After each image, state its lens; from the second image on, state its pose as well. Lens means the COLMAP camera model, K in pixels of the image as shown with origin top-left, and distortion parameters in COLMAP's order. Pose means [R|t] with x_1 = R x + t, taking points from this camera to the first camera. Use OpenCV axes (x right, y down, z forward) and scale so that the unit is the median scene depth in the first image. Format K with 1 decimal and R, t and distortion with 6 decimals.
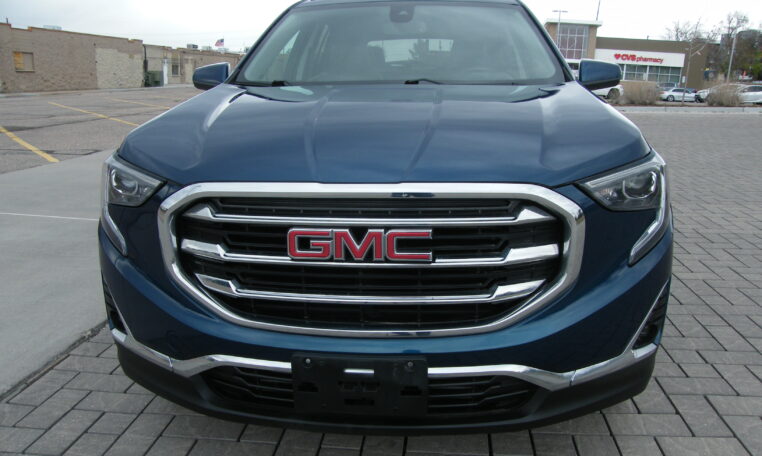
lens RADIAL K [[572.9, 0, 381.0], [0, 572.9, 228.0], [0, 0, 1]] dist [-0.010256, -0.001537]
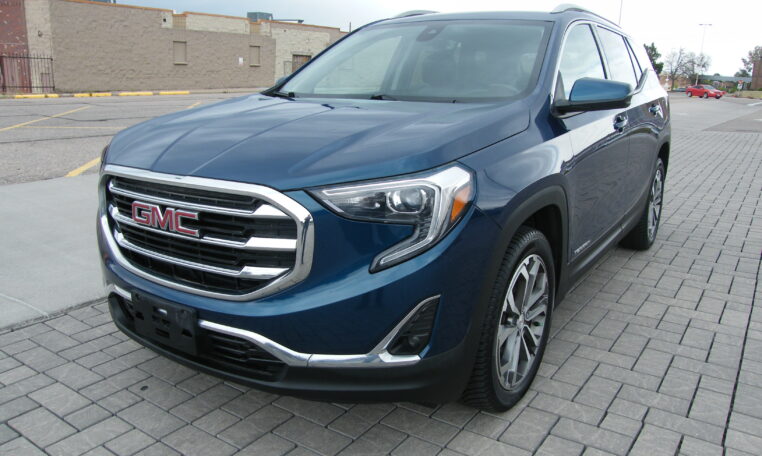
lens RADIAL K [[572.9, 0, 381.0], [0, 572.9, 228.0], [0, 0, 1]] dist [-0.010256, -0.001537]
pose [[0.874579, 0.132321, -0.466480, 1.037207], [-0.135183, 0.990439, 0.027500, -0.053978], [0.465659, 0.039009, 0.884104, 0.031327]]
